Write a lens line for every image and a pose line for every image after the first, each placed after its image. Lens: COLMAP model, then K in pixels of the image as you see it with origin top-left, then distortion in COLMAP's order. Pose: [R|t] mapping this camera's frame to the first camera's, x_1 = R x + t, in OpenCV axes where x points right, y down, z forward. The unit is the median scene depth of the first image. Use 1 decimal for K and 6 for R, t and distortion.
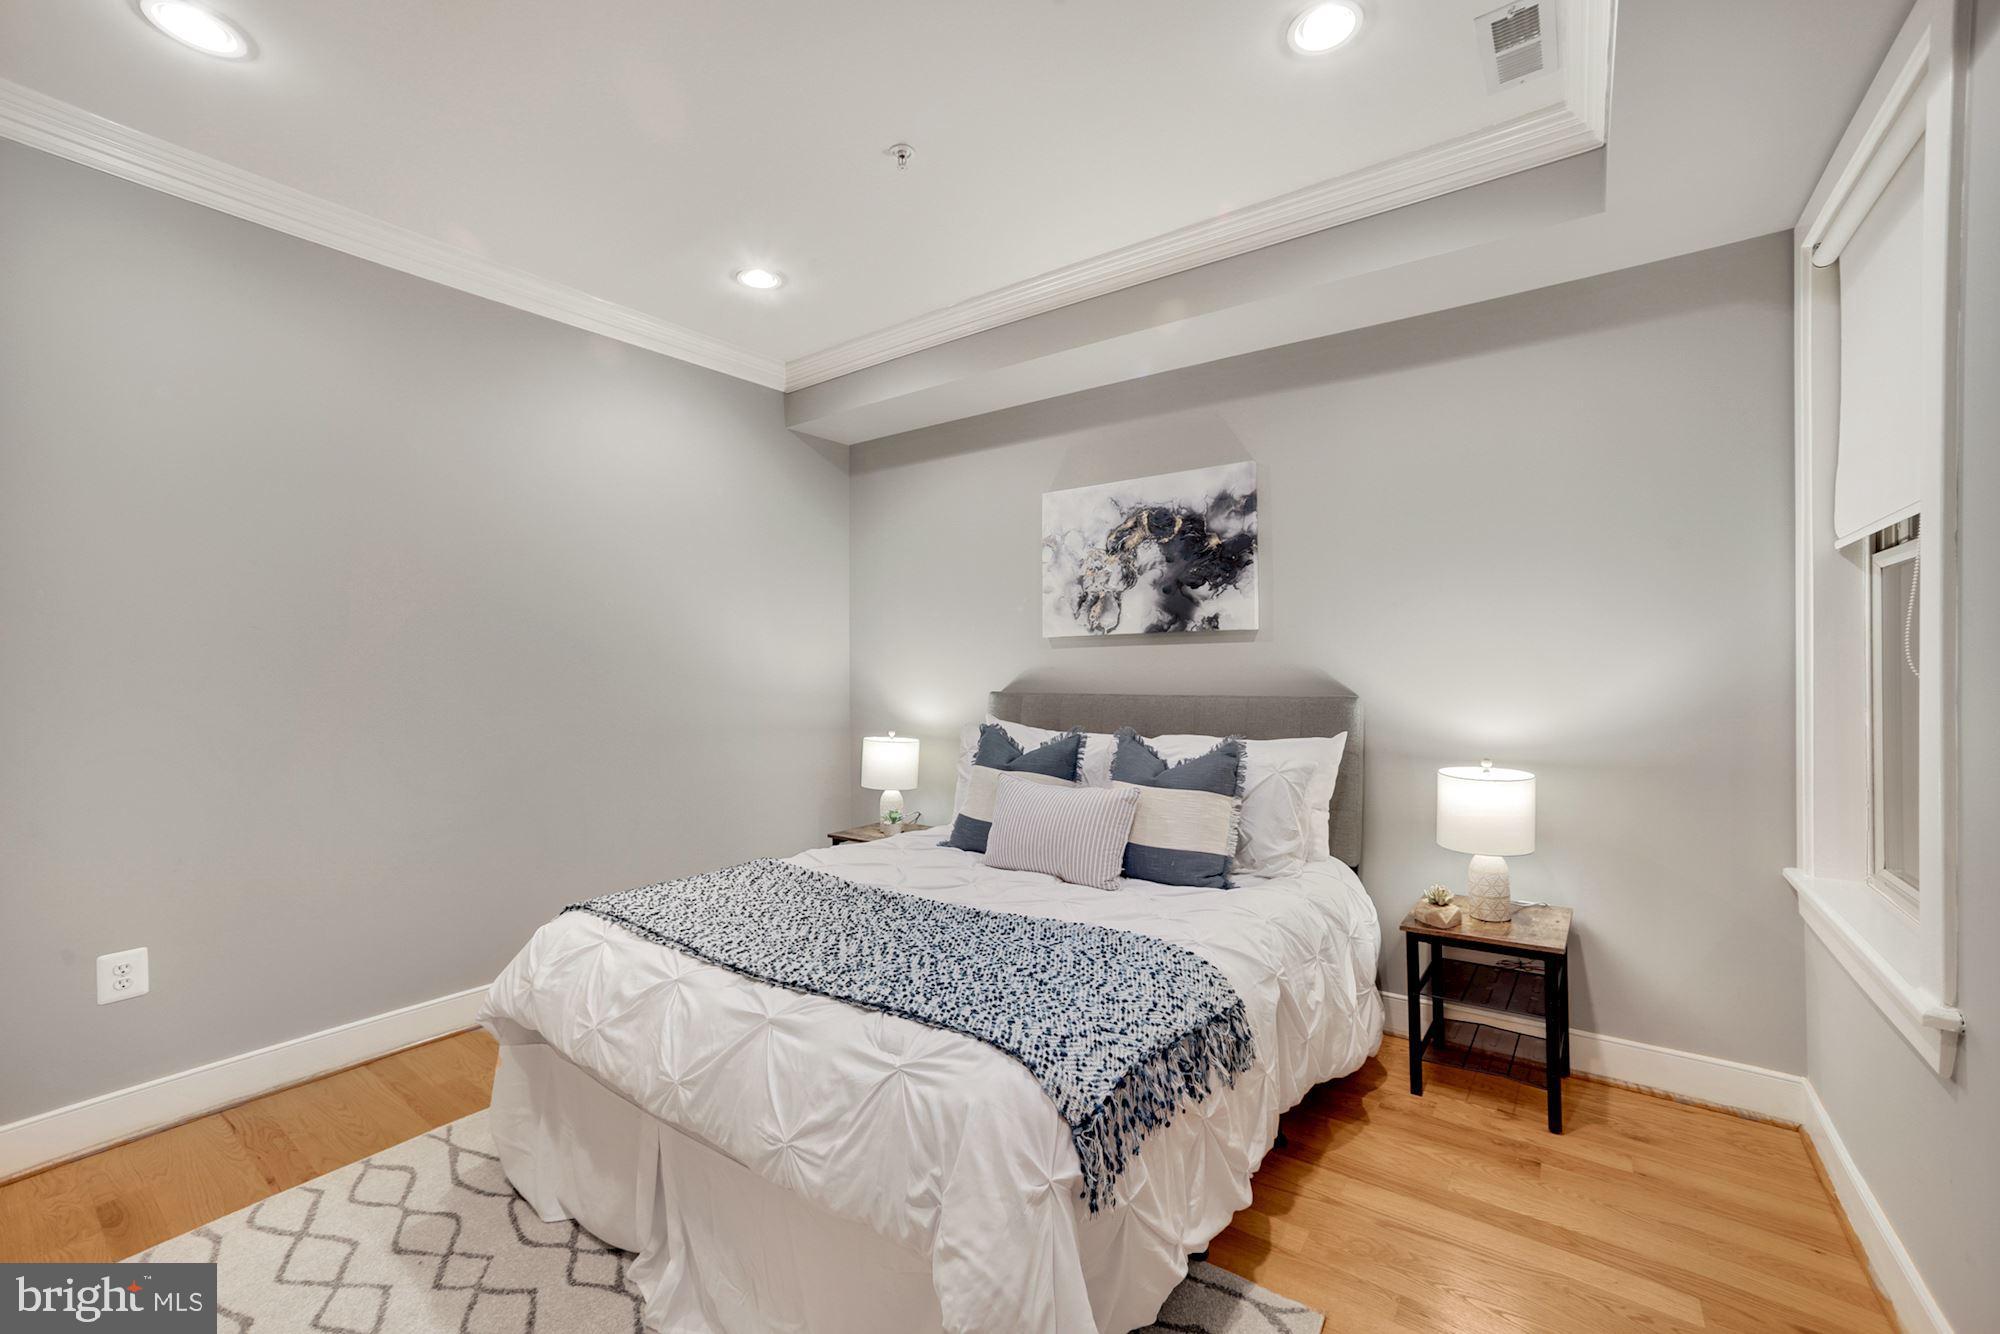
lens RADIAL K [[835.8, 0, 986.5], [0, 835.8, 652.2], [0, 0, 1]] dist [-0.050167, 0.000301]
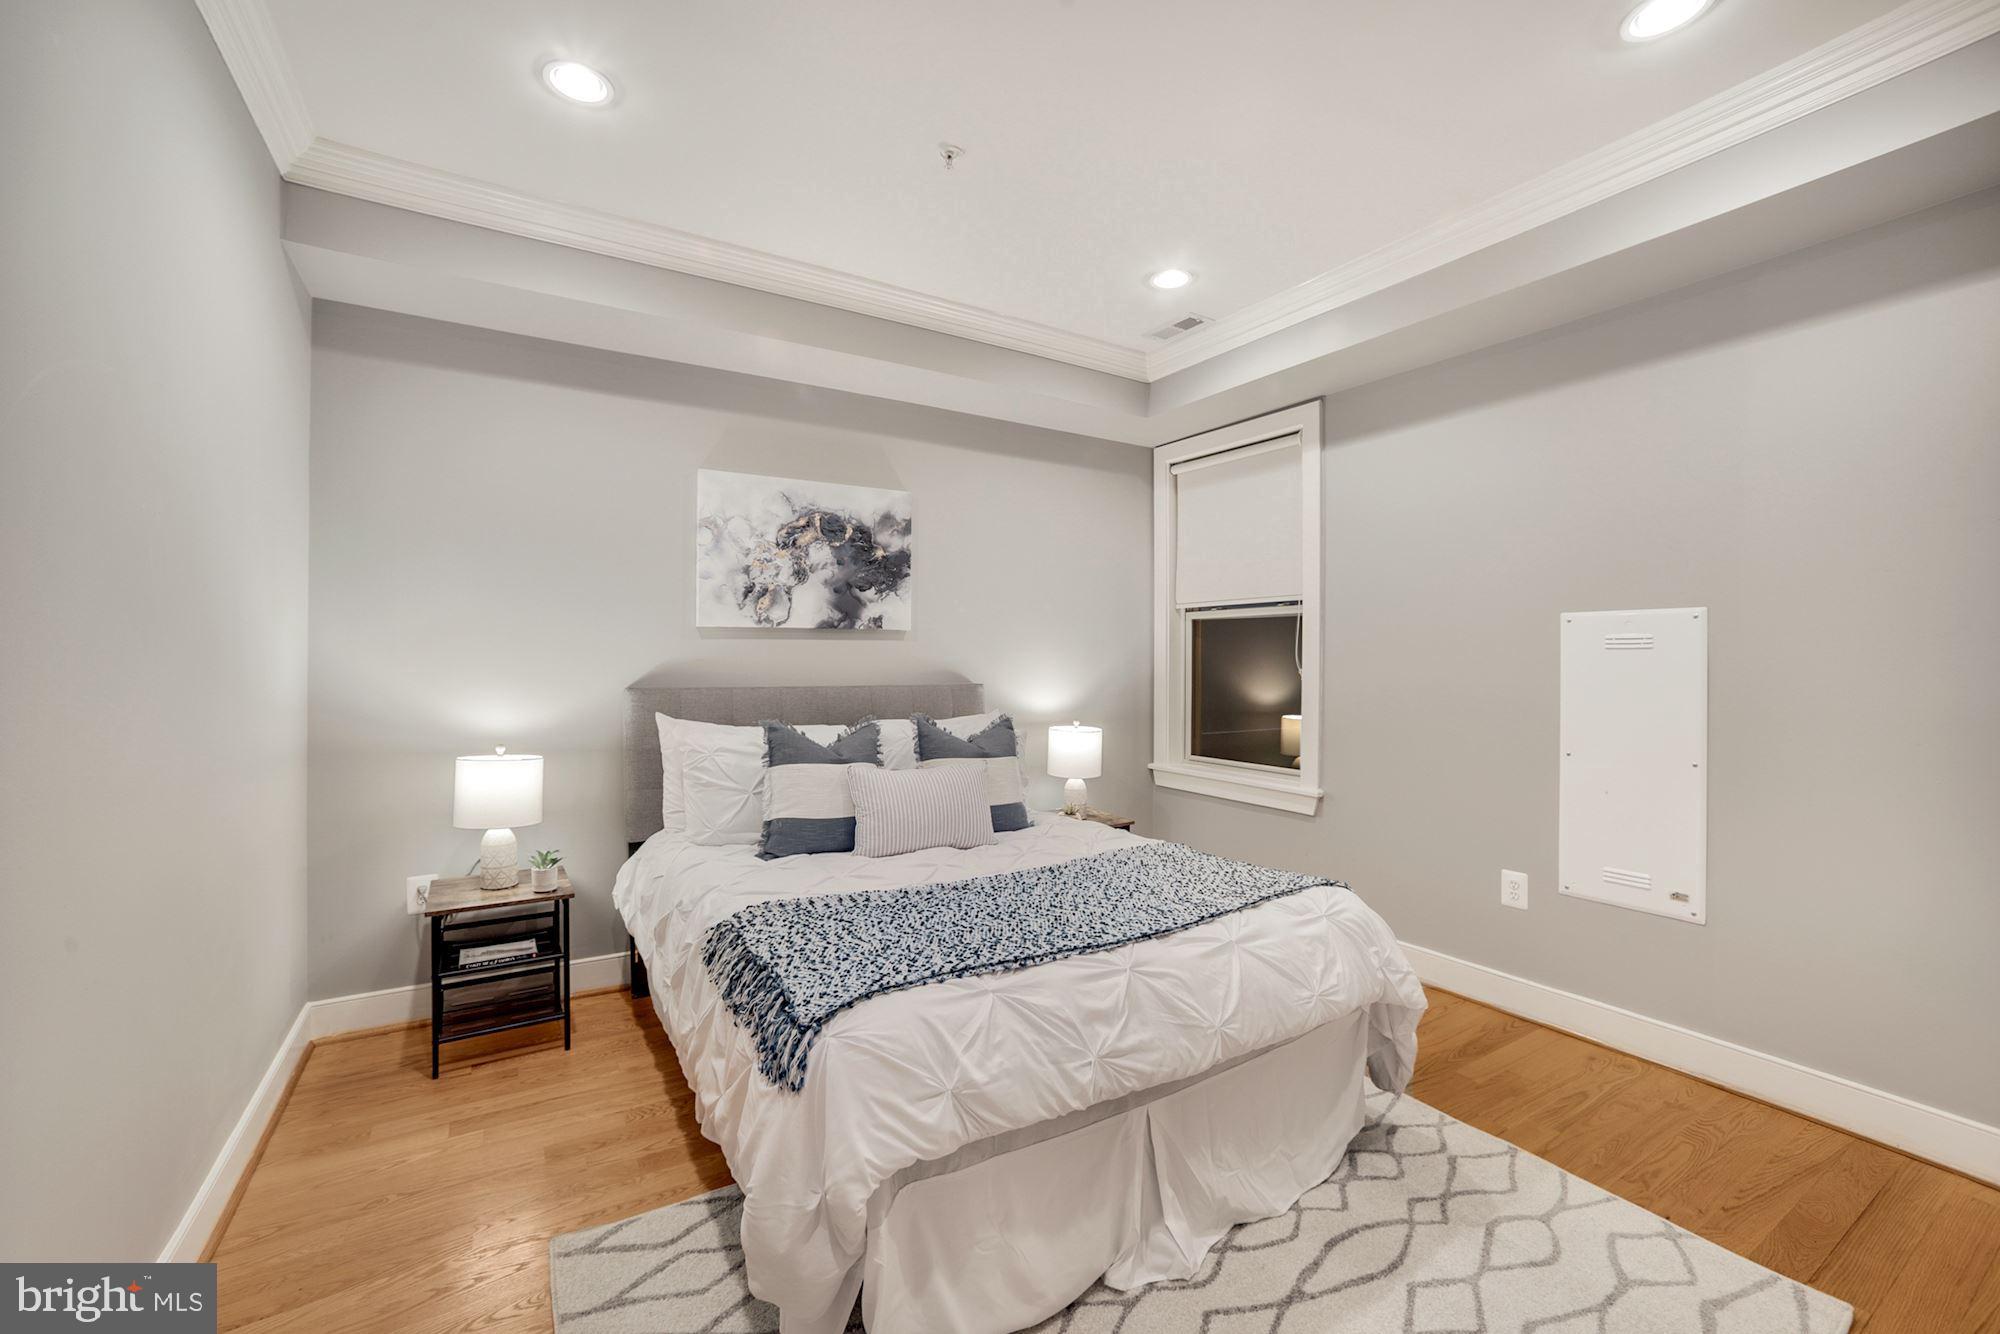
lens RADIAL K [[835.8, 0, 986.5], [0, 835.8, 652.2], [0, 0, 1]] dist [-0.050167, 0.000301]
pose [[0.358315, 0.014385, 0.933490, -0.723977], [-0.022839, 0.999717, -0.006639, 0.009709], [-0.933321, -0.018941, 0.358542, 0.415780]]
